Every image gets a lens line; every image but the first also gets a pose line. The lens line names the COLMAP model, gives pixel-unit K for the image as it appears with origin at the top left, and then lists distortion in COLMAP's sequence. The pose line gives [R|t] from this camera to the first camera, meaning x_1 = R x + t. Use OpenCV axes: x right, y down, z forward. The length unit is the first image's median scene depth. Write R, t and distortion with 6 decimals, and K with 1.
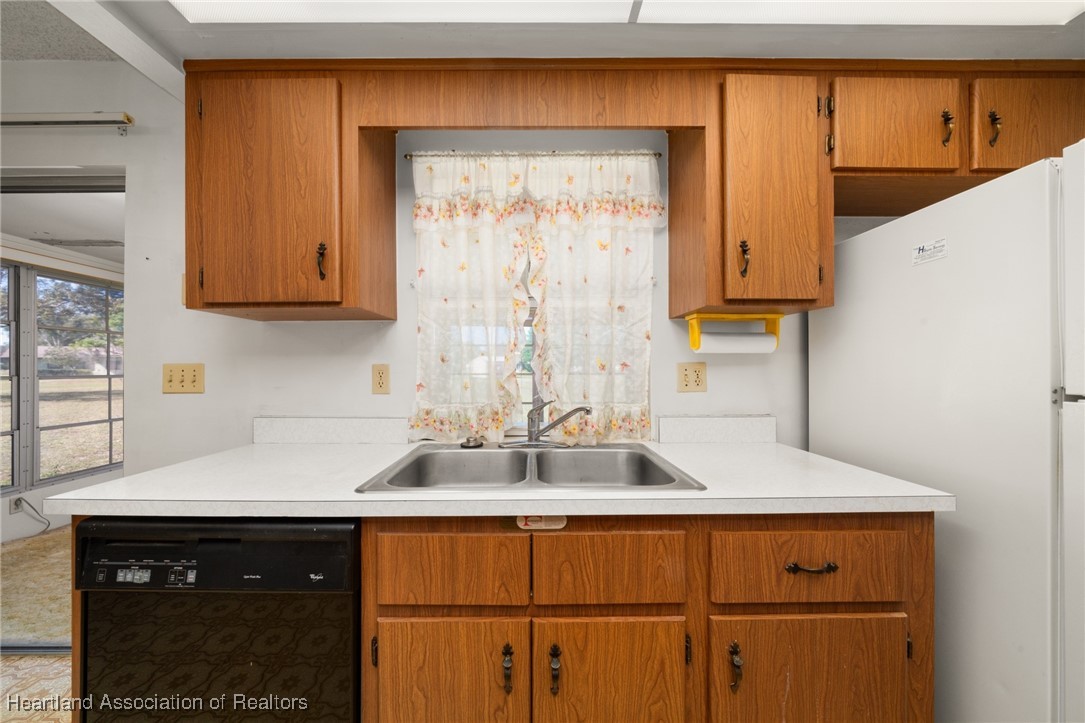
lens RADIAL K [[370.9, 0, 537.0], [0, 370.9, 369.3], [0, 0, 1]] dist [-0.008230, 0.000219]
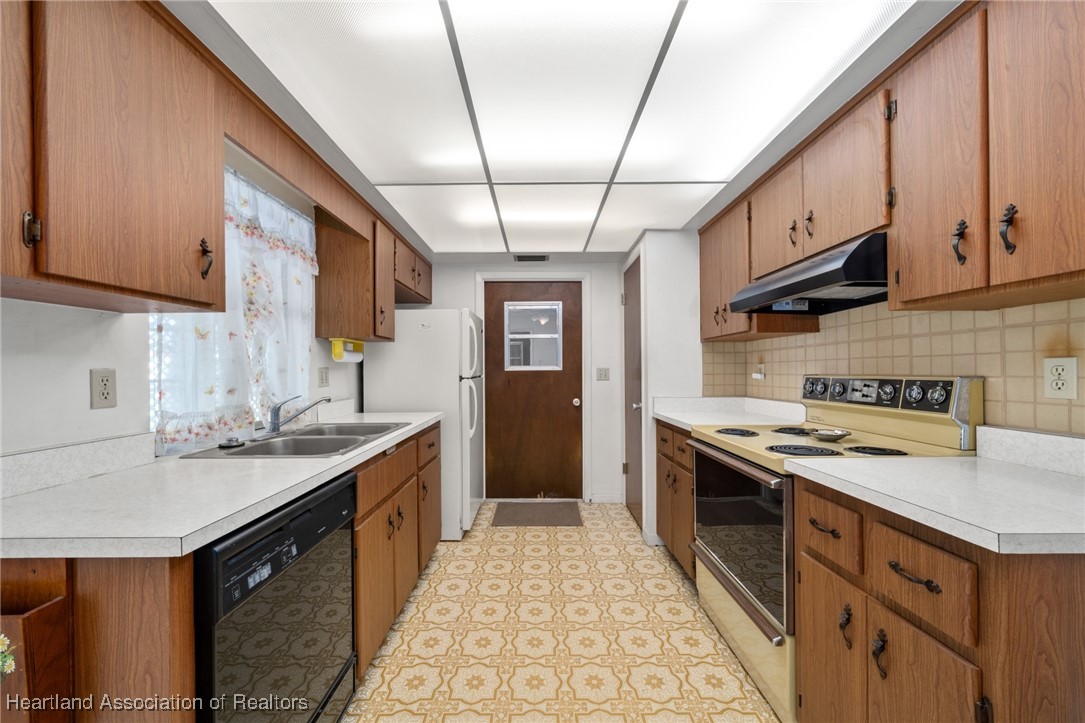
lens RADIAL K [[404.4, 0, 536.1], [0, 404.4, 368.1], [0, 0, 1]] dist [-0.010178, 0.001715]
pose [[0.013895, 0.003330, 0.999898, -1.586583], [0.008808, 0.999955, -0.003453, -0.005268], [-0.999865, 0.008855, 0.013865, 0.145552]]
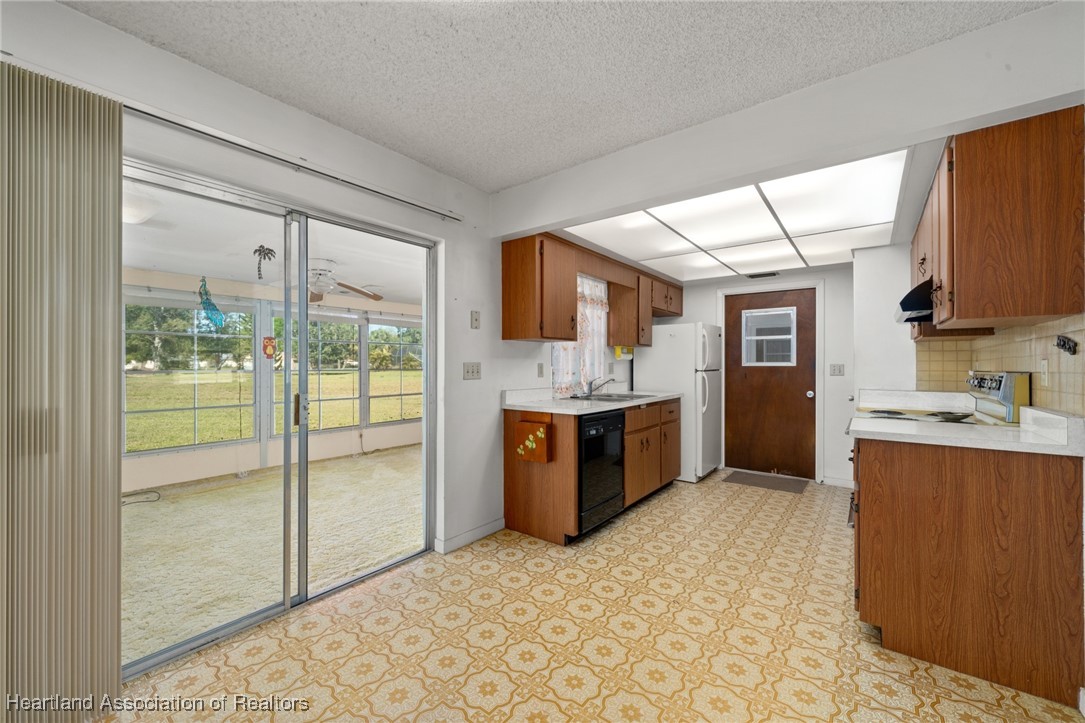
lens RADIAL K [[430.8, 0, 535.1], [0, 430.8, 364.7], [0, 0, 1]] dist [-0.001778, 0.000268]
pose [[0.617533, 0.002733, 0.786540, -3.058801], [-0.001011, 0.999996, -0.002681, 0.002154], [-0.786544, 0.000861, 0.617533, -0.621587]]
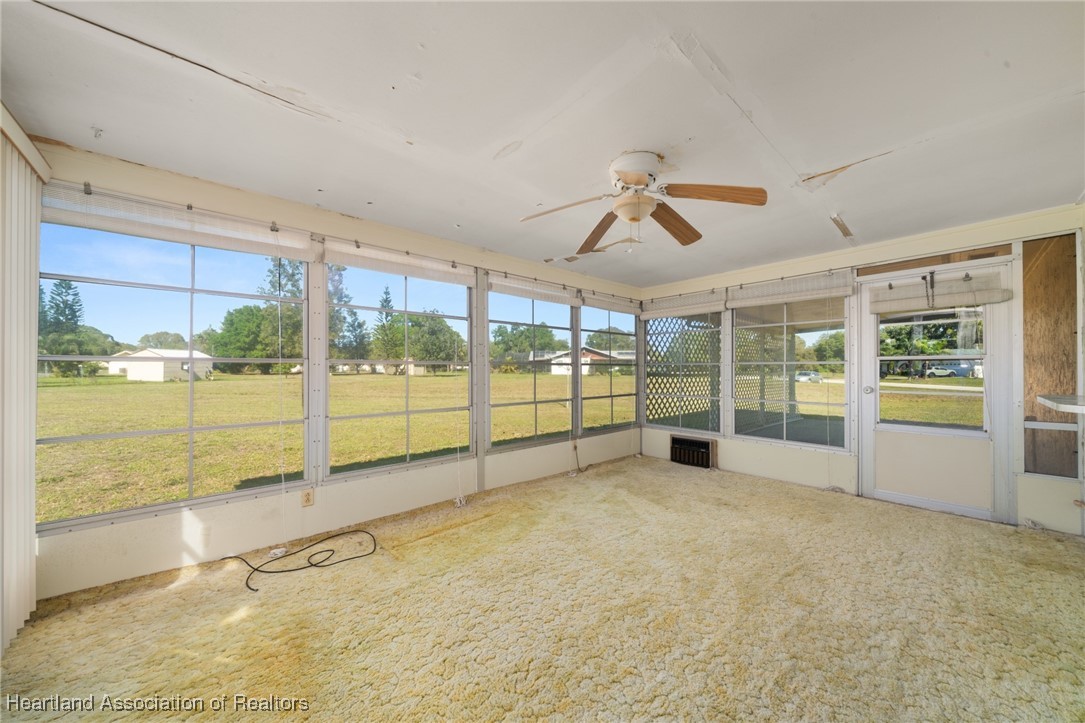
lens RADIAL K [[370.9, 0, 535.3], [0, 370.9, 368.8], [0, 0, 1]] dist [-0.008230, 0.000219]
pose [[0.746732, 0.003045, 0.665118, -2.874693], [-0.001303, 0.999994, -0.003116, 0.118514], [-0.665124, 0.001460, 0.746732, 2.057656]]
